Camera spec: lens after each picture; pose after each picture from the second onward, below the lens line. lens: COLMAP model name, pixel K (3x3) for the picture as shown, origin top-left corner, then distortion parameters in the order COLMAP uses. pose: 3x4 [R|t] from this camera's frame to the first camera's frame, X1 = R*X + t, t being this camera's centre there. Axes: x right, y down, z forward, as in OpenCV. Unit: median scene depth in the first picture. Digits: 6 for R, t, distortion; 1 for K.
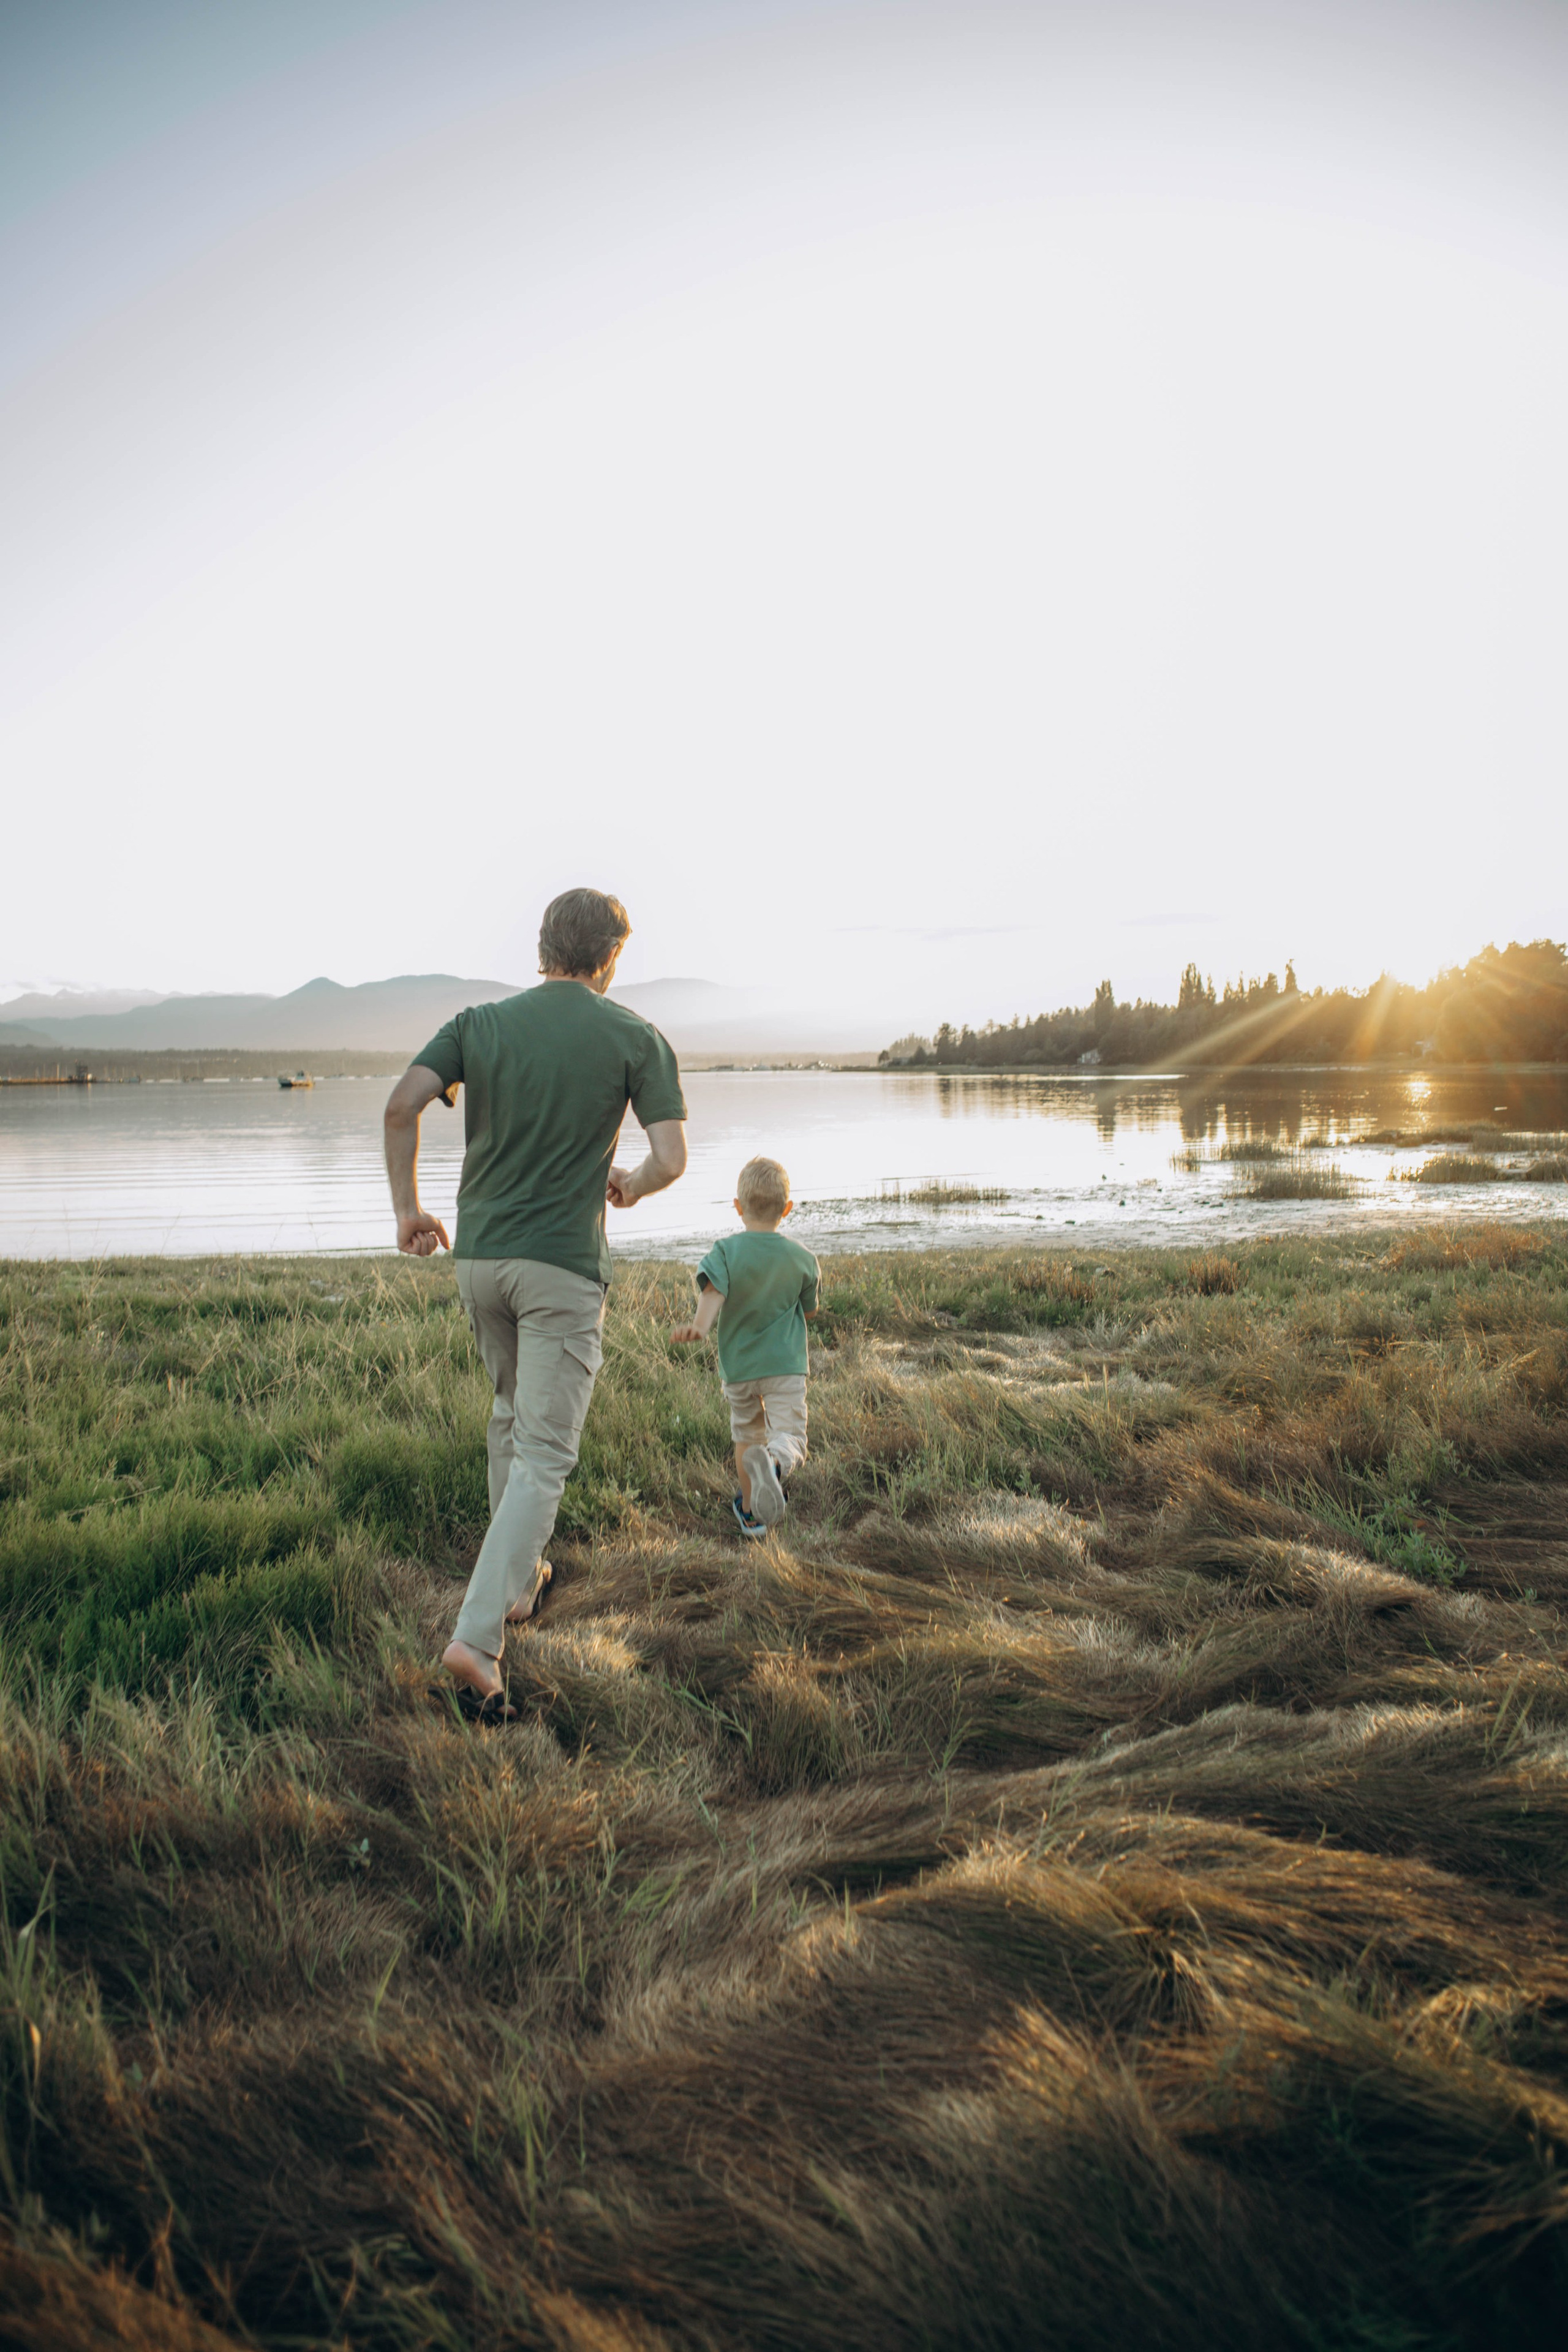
lens RADIAL K [[1615.0, 0, 784.0], [0, 1615.0, 1176.0], [0, 0, 1]] dist [-0.139329, 0.000240]
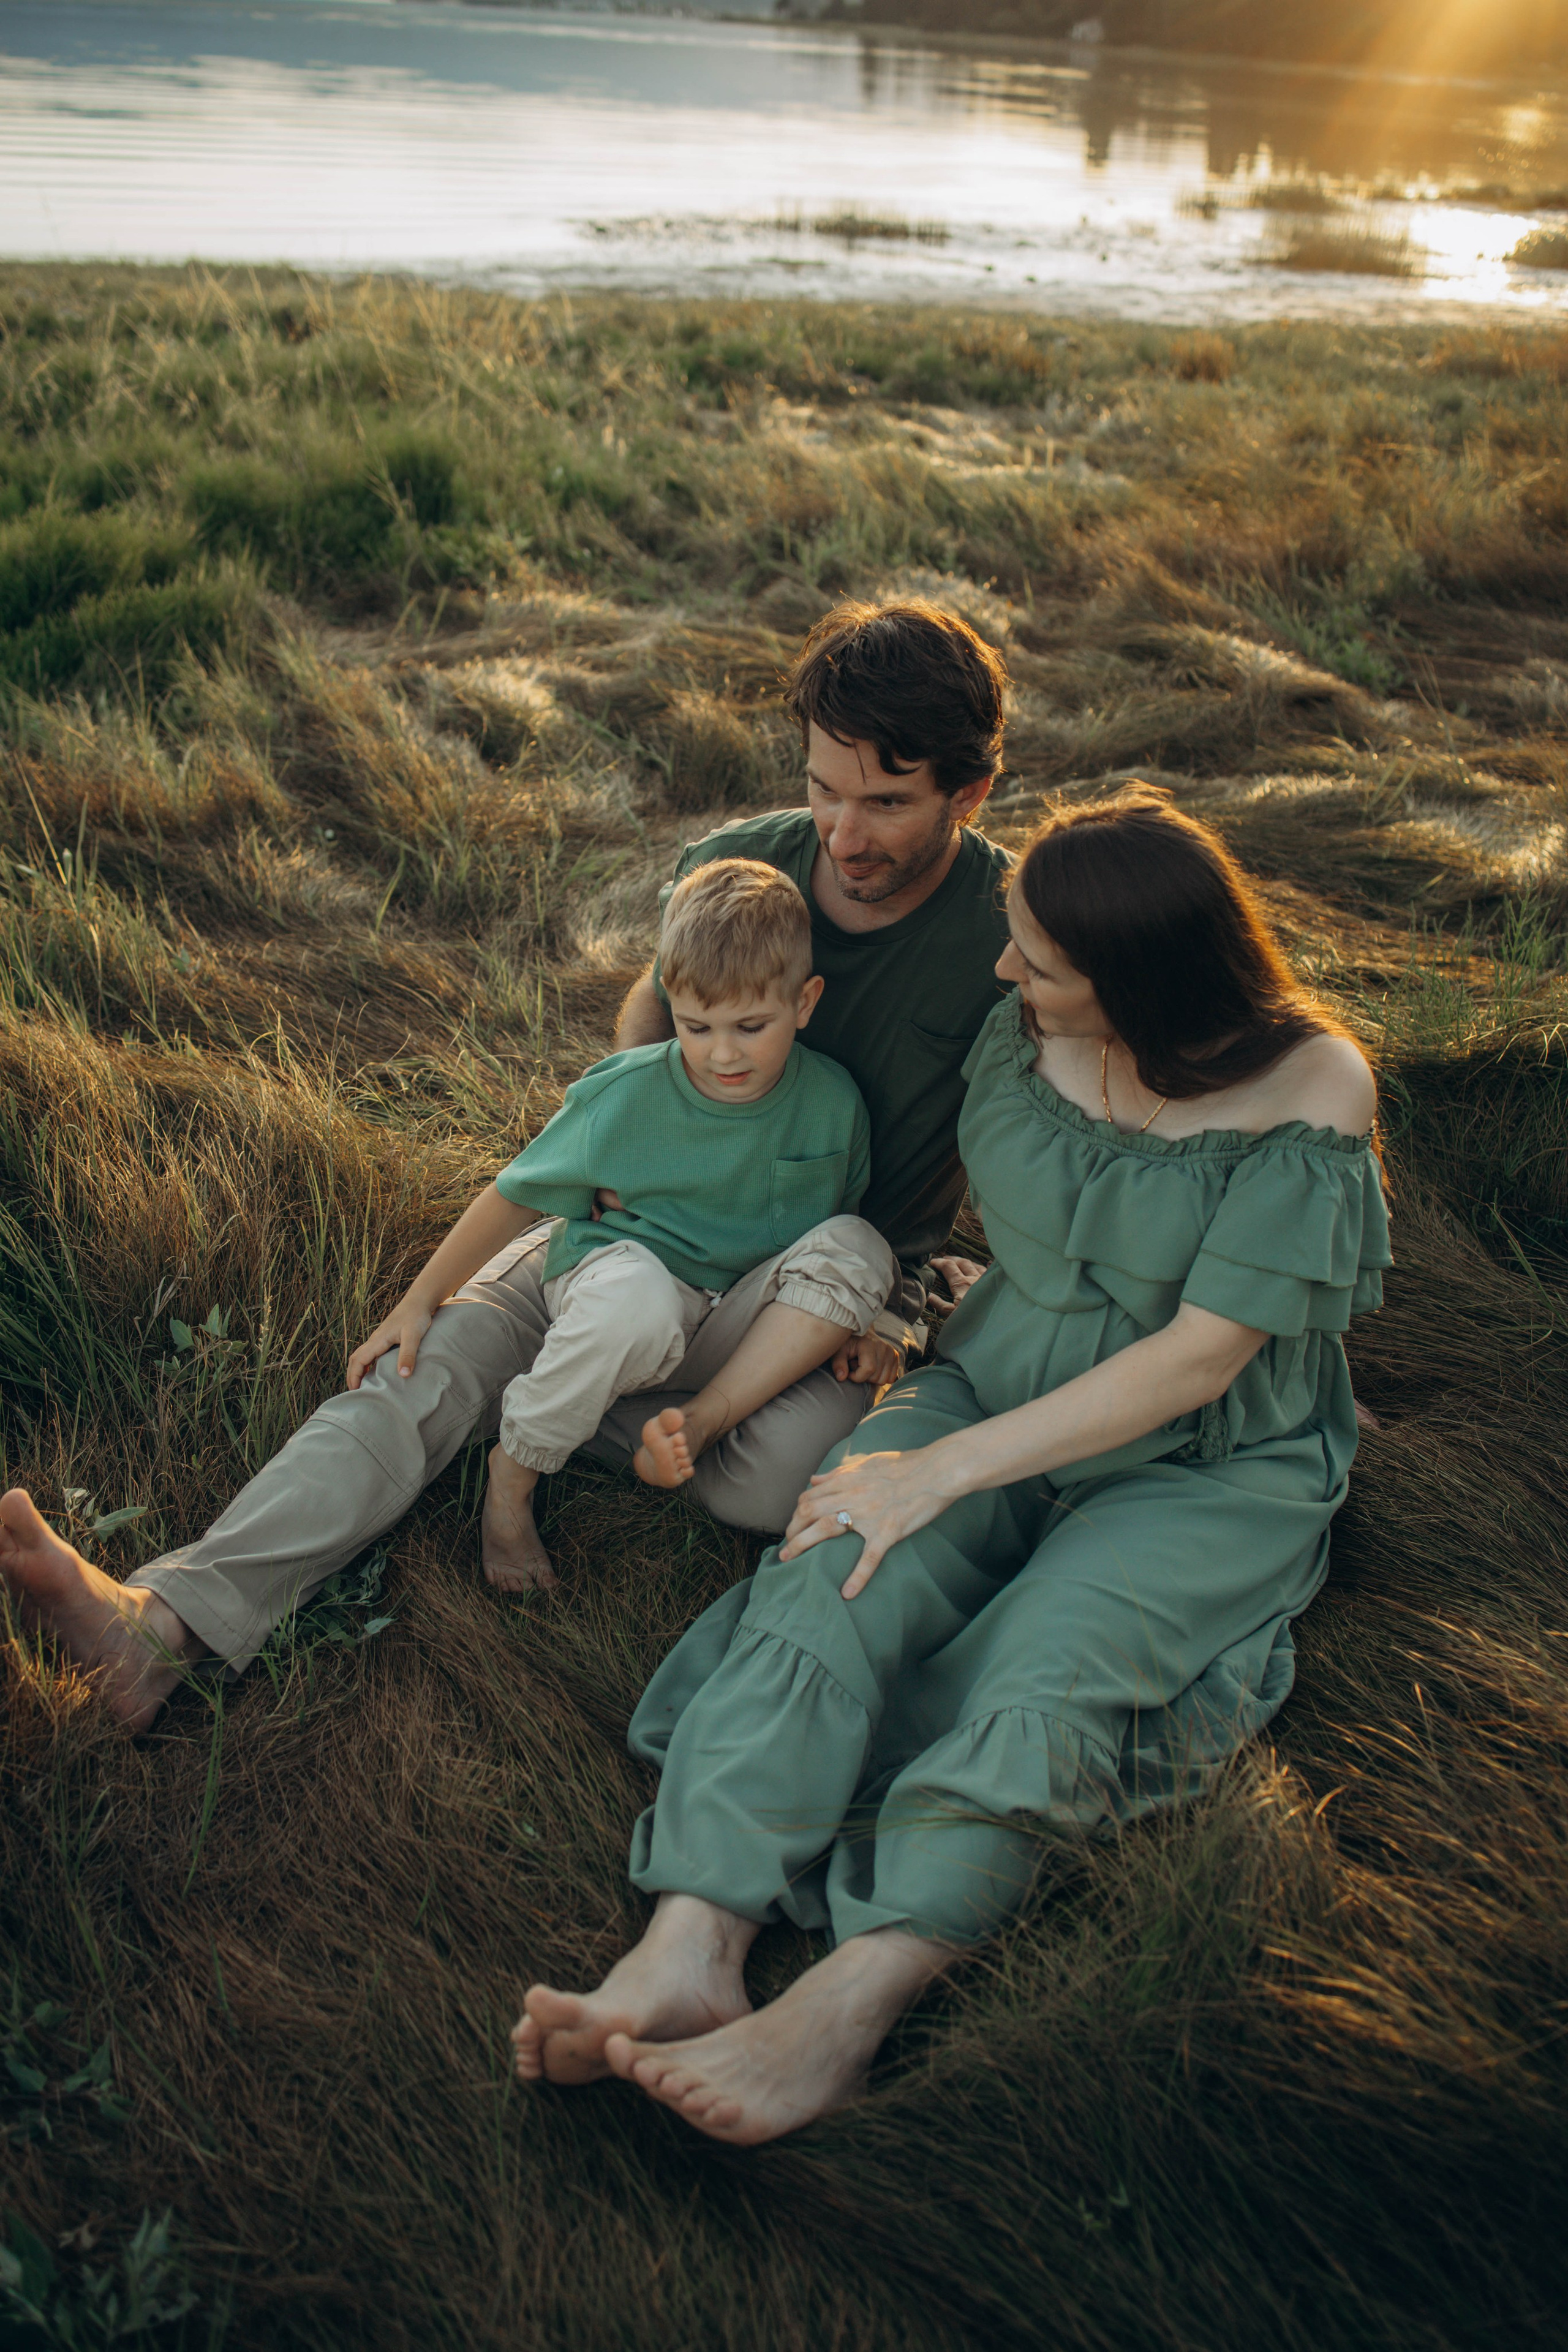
lens RADIAL K [[2253.1, 0, 784.0], [0, 2253.1, 1176.0], [0, 0, 1]] dist [-0.077122, 0.018377]
pose [[0.994903, 0.036896, 0.093839, -0.046363], [-0.071884, 0.912157, 0.403488, 0.002905], [-0.070709, -0.408177, 0.910160, -0.274171]]
